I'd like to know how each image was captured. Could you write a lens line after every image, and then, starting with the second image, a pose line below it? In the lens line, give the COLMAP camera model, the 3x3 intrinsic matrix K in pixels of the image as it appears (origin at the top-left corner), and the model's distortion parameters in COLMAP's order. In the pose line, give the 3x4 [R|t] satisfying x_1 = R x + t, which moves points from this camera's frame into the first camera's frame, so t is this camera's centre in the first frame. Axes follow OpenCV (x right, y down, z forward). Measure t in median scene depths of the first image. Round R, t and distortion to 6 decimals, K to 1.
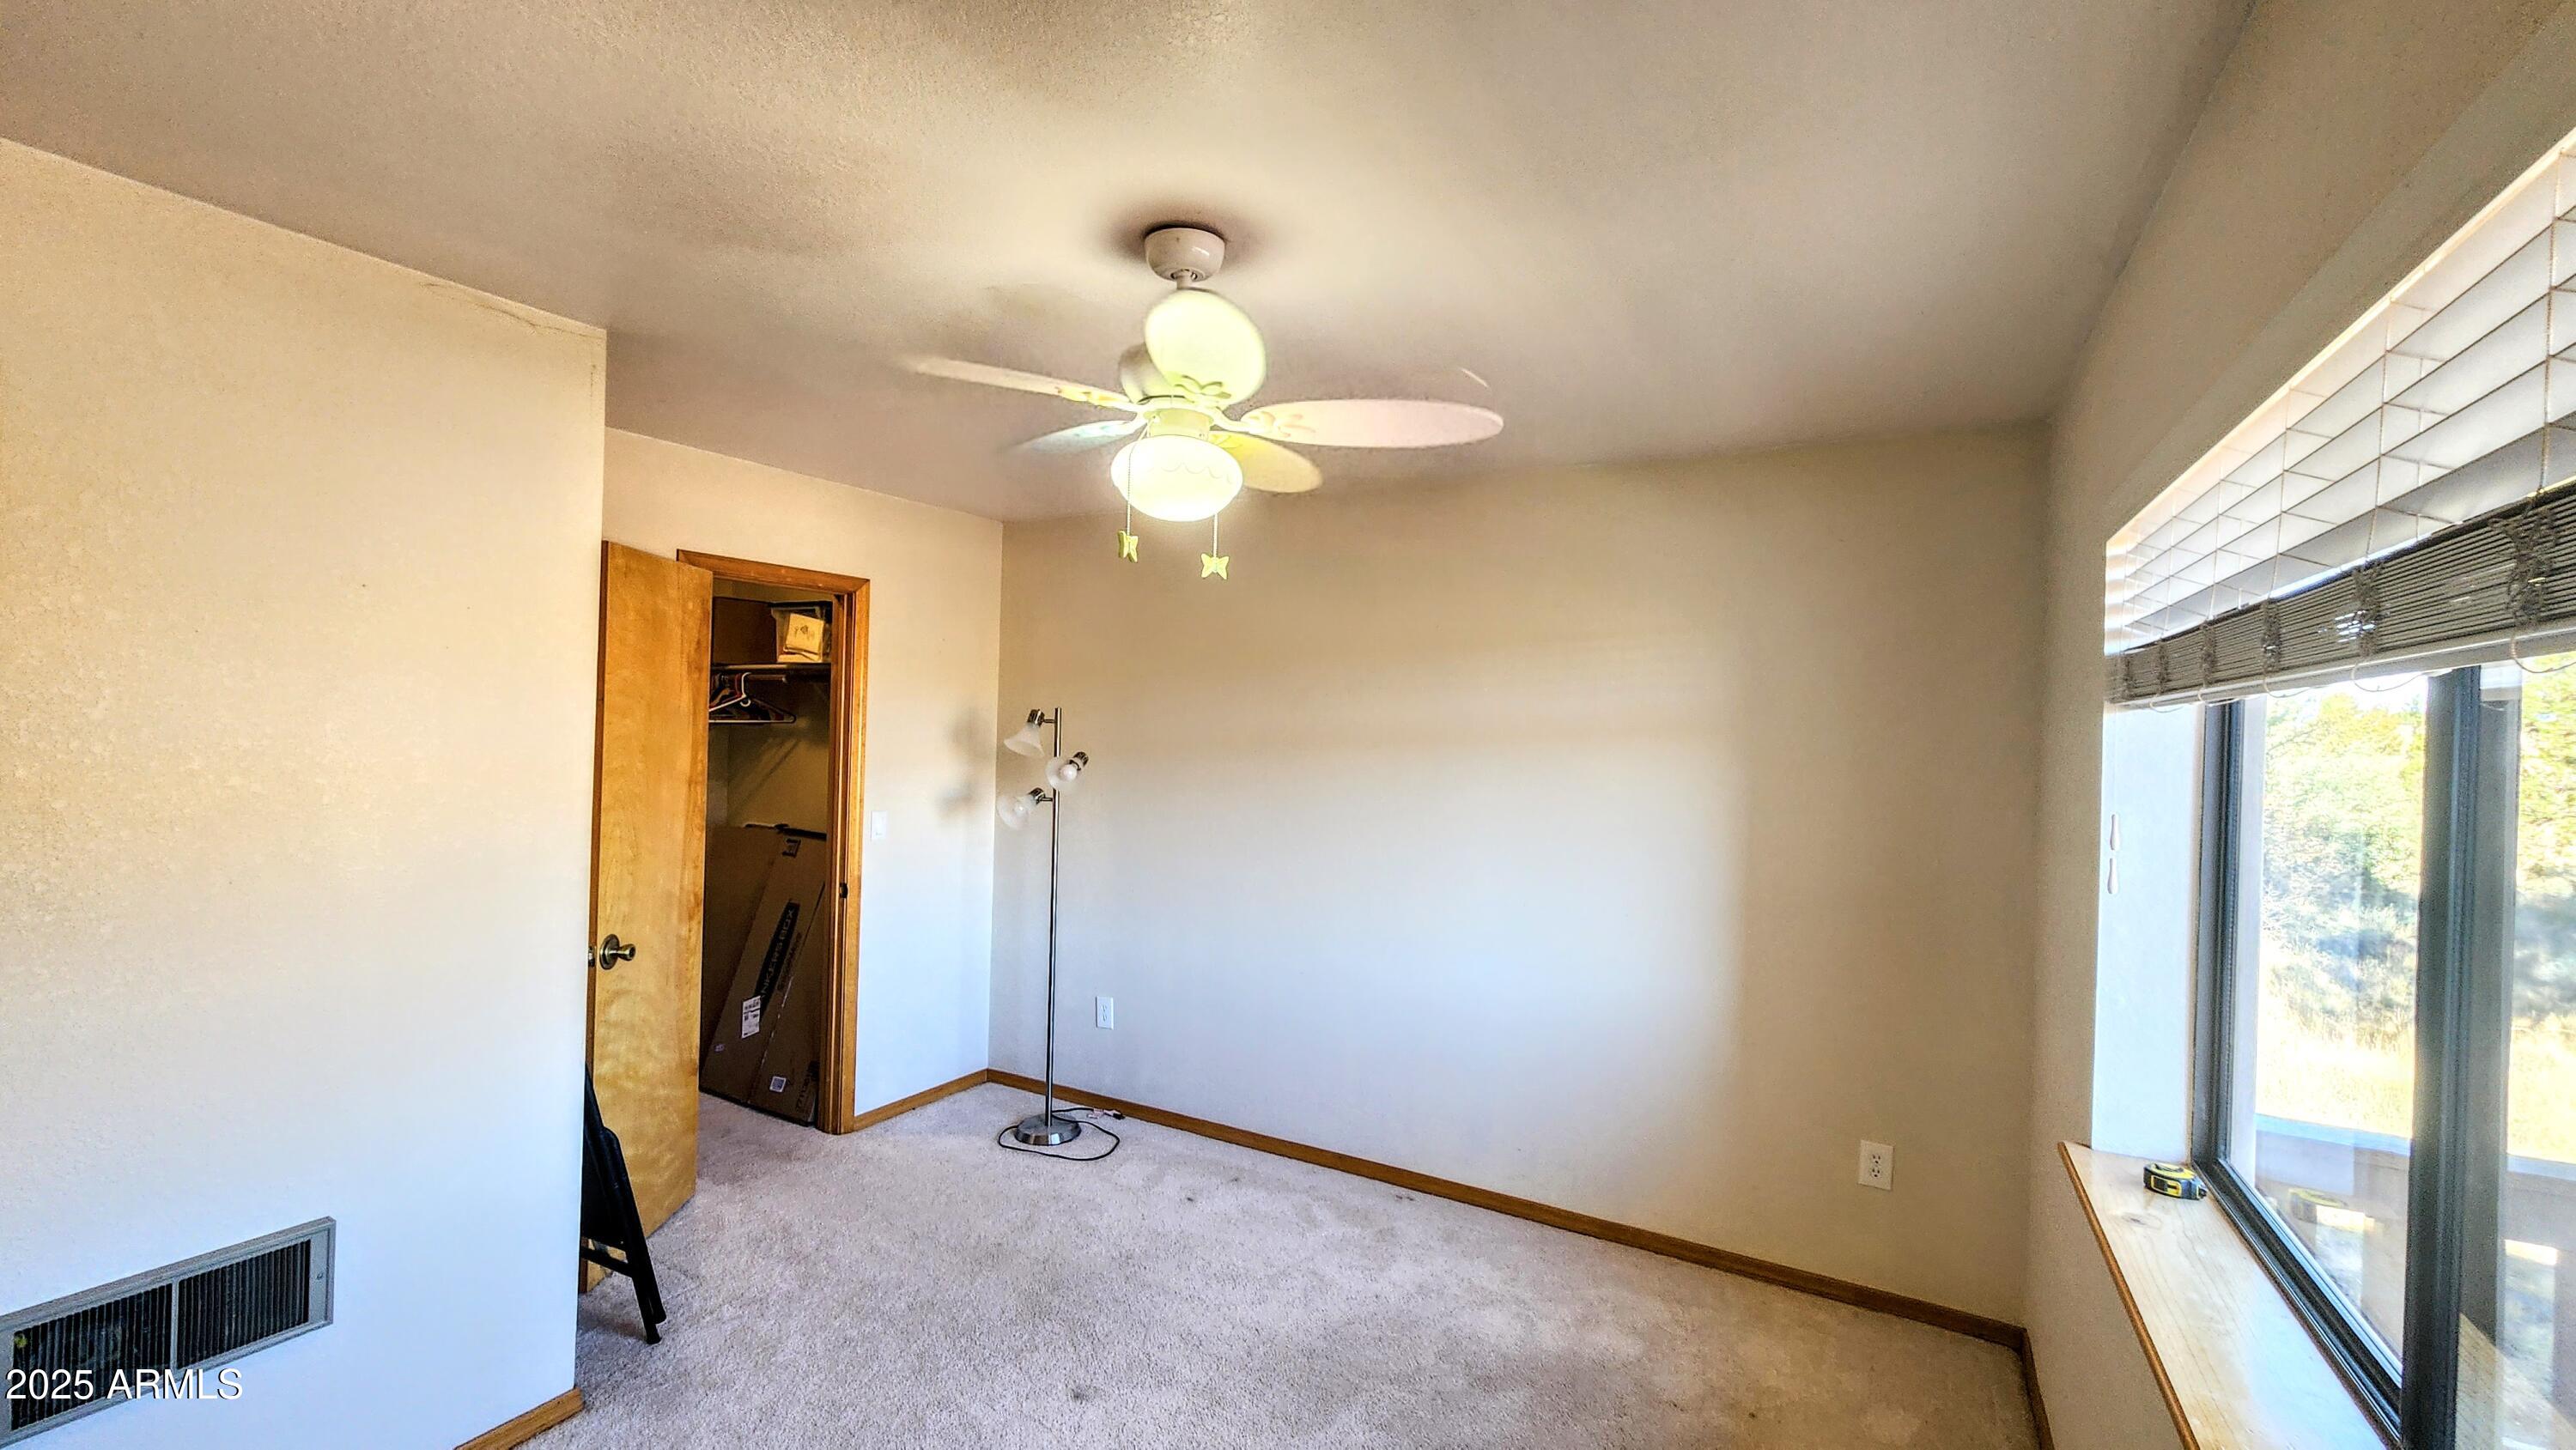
lens RADIAL K [[1060.8, 0, 1278.4], [0, 1060.8, 729.8], [0, 0, 1]] dist [-0.001366, 0.000680]
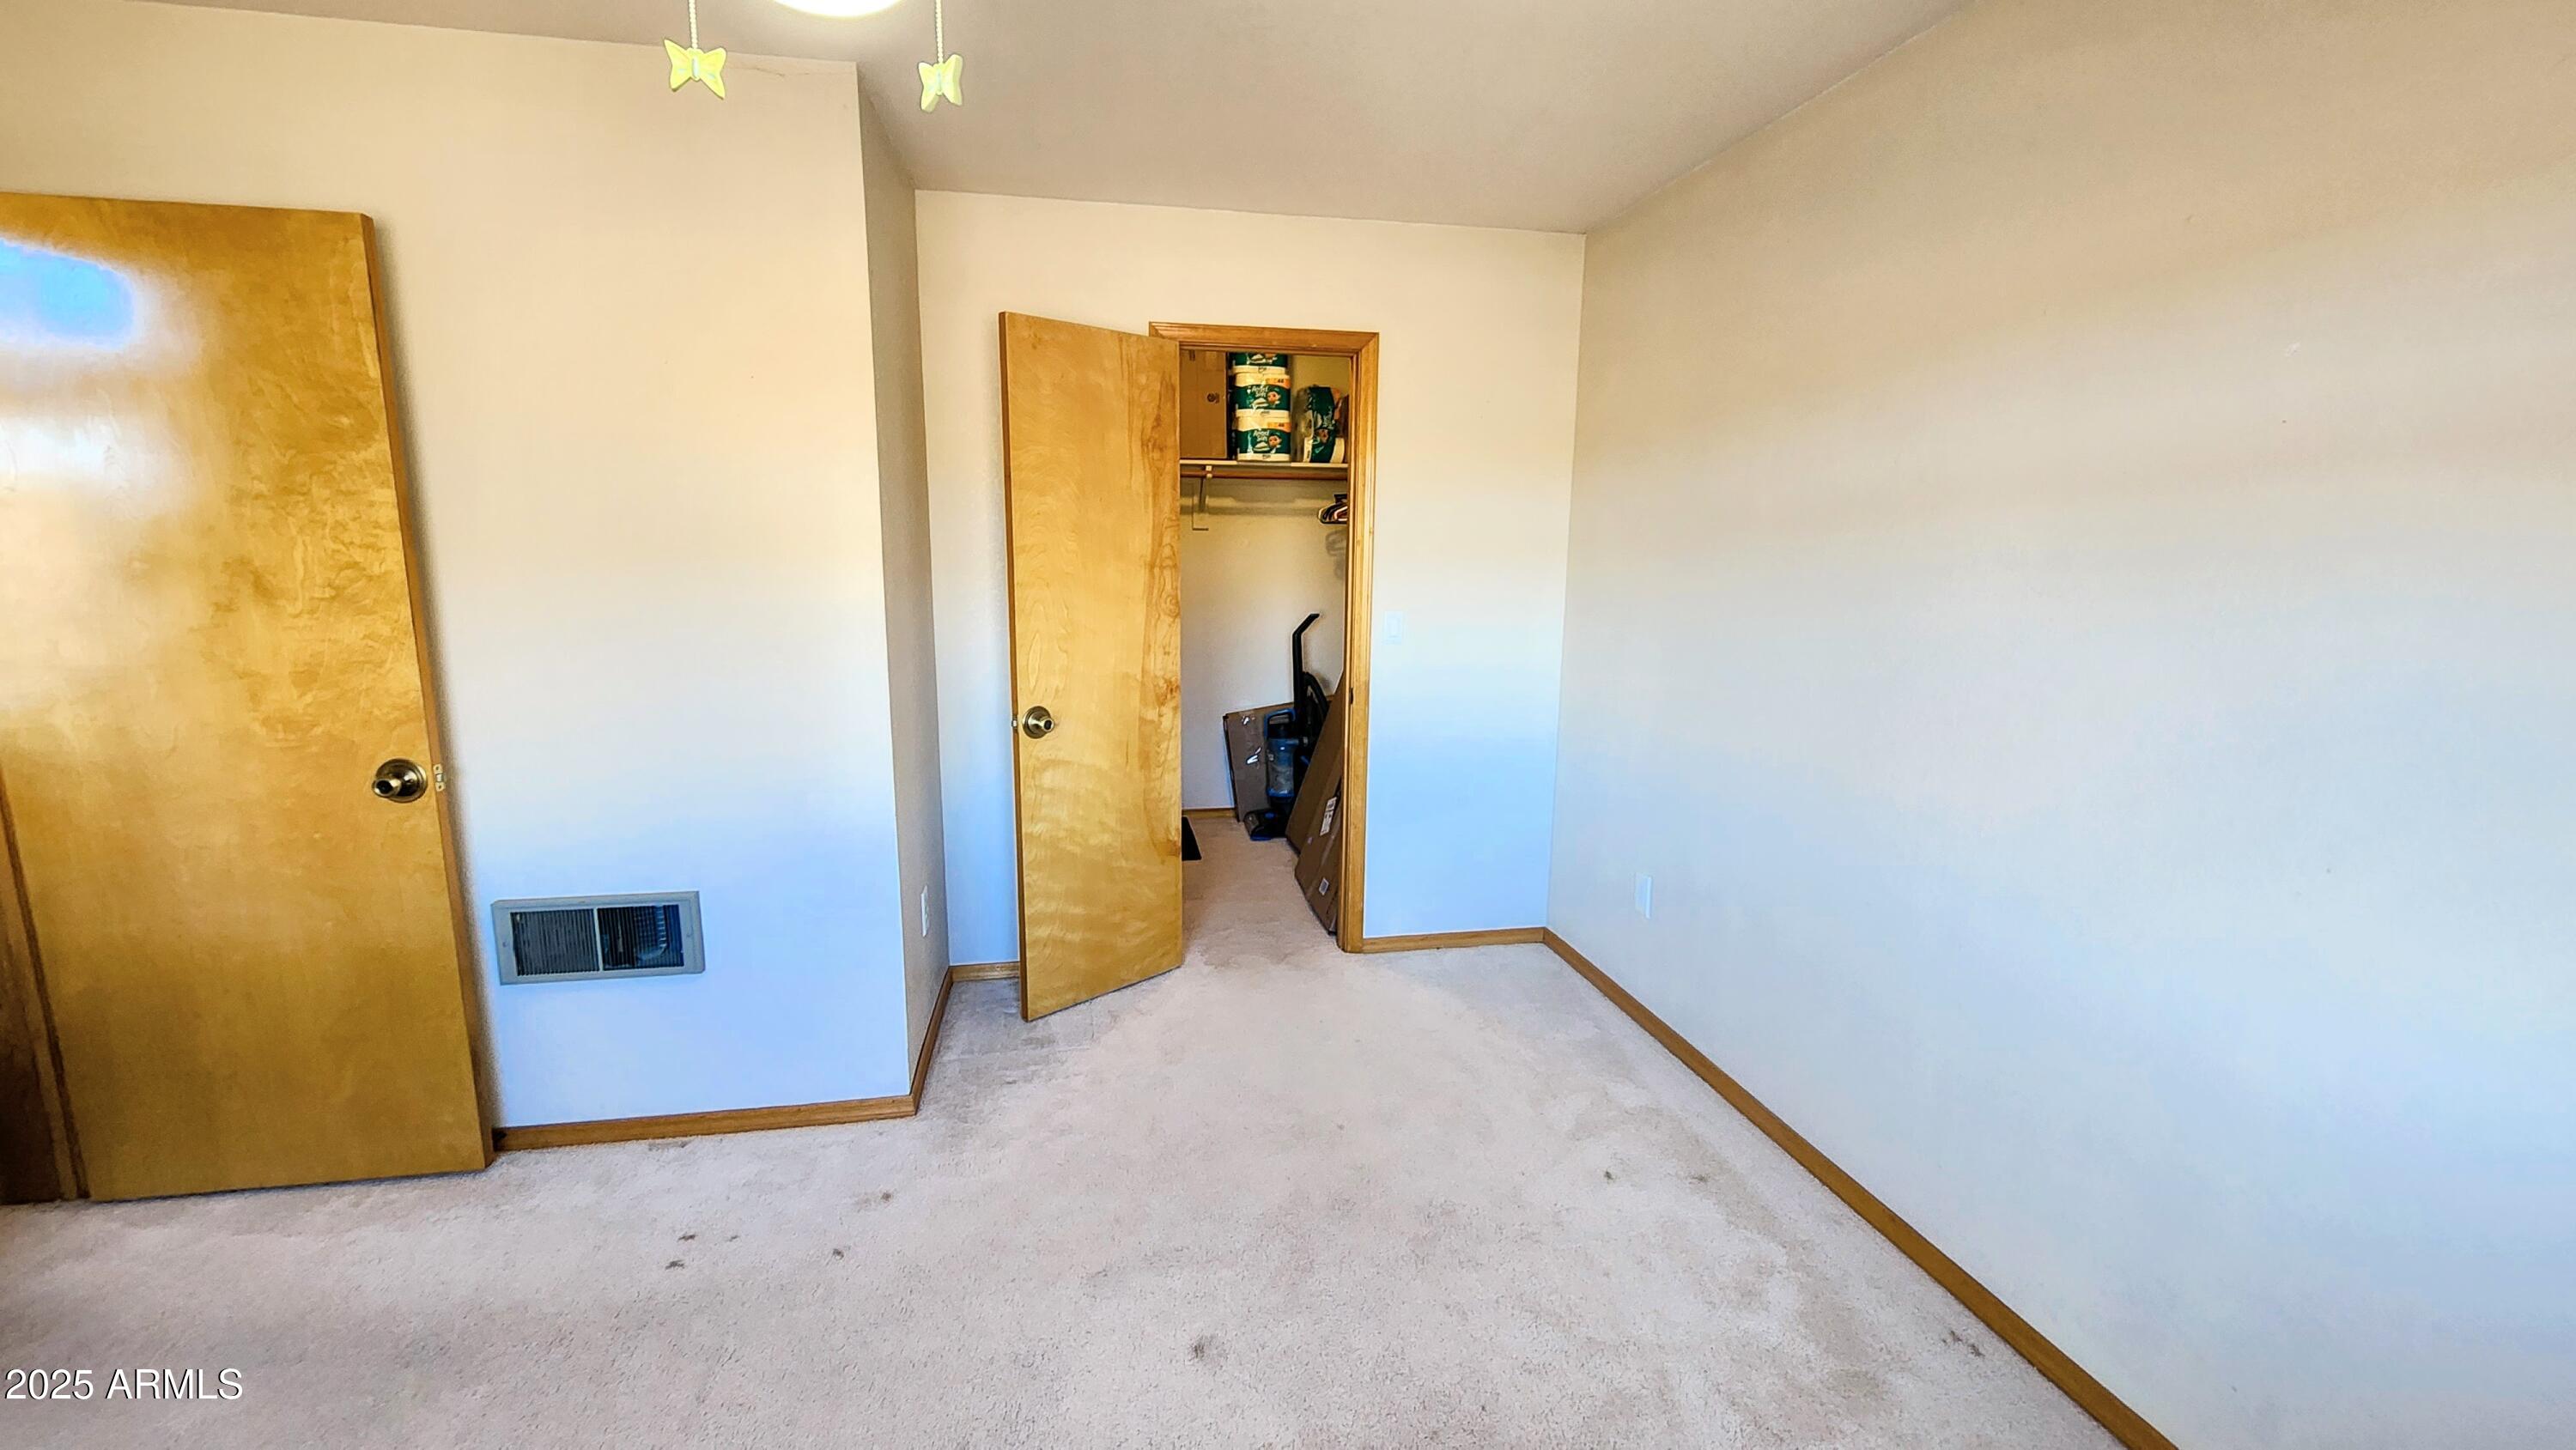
lens RADIAL K [[1060.8, 0, 1278.4], [0, 1060.8, 729.8], [0, 0, 1]] dist [-0.001366, 0.000680]
pose [[0.646735, 0.115224, -0.753961, 0.296625], [0.004650, 0.987909, 0.154966, 0.050121], [0.762701, -0.103728, 0.638379, 0.467745]]
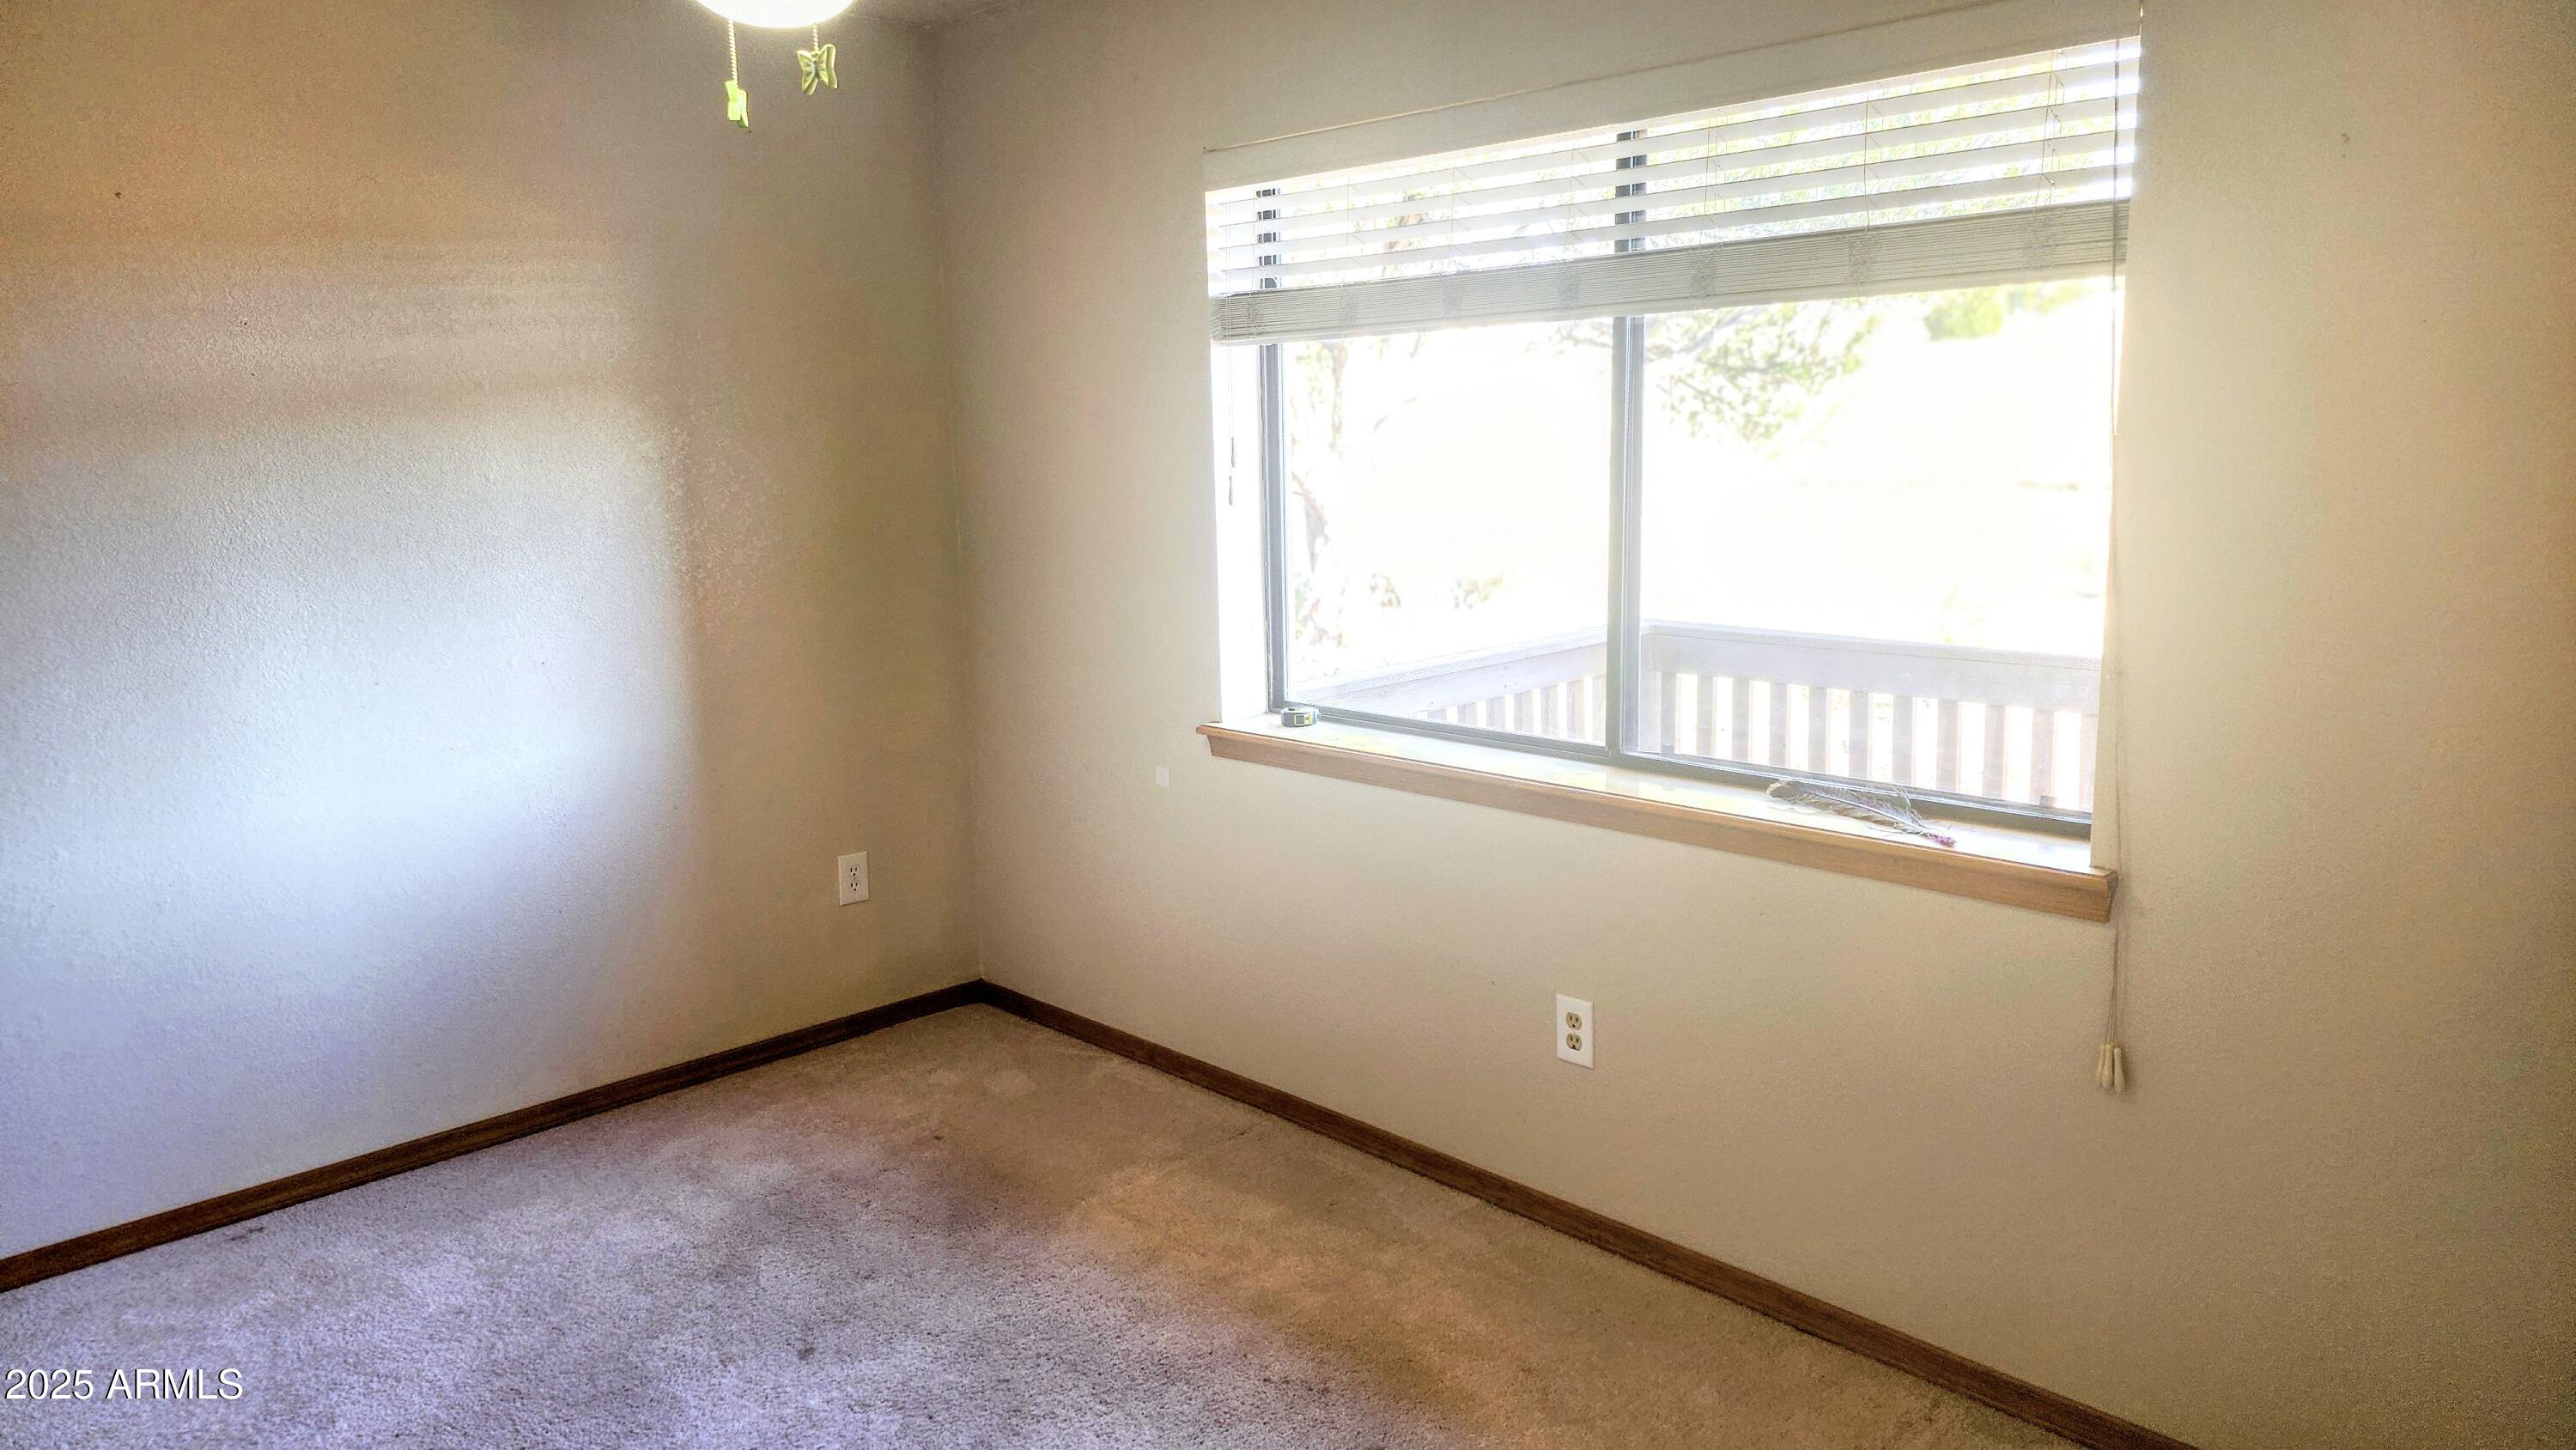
lens RADIAL K [[1726.0, 0, 1294.2], [0, 1726.0, 715.4], [0, 0, 1]] dist [0.054617, -0.000609]
pose [[0.267660, -0.195807, 0.943407, -0.634616], [0.035735, 0.980476, 0.193363, 0.009547], [-0.962850, -0.018043, 0.269432, 0.241615]]
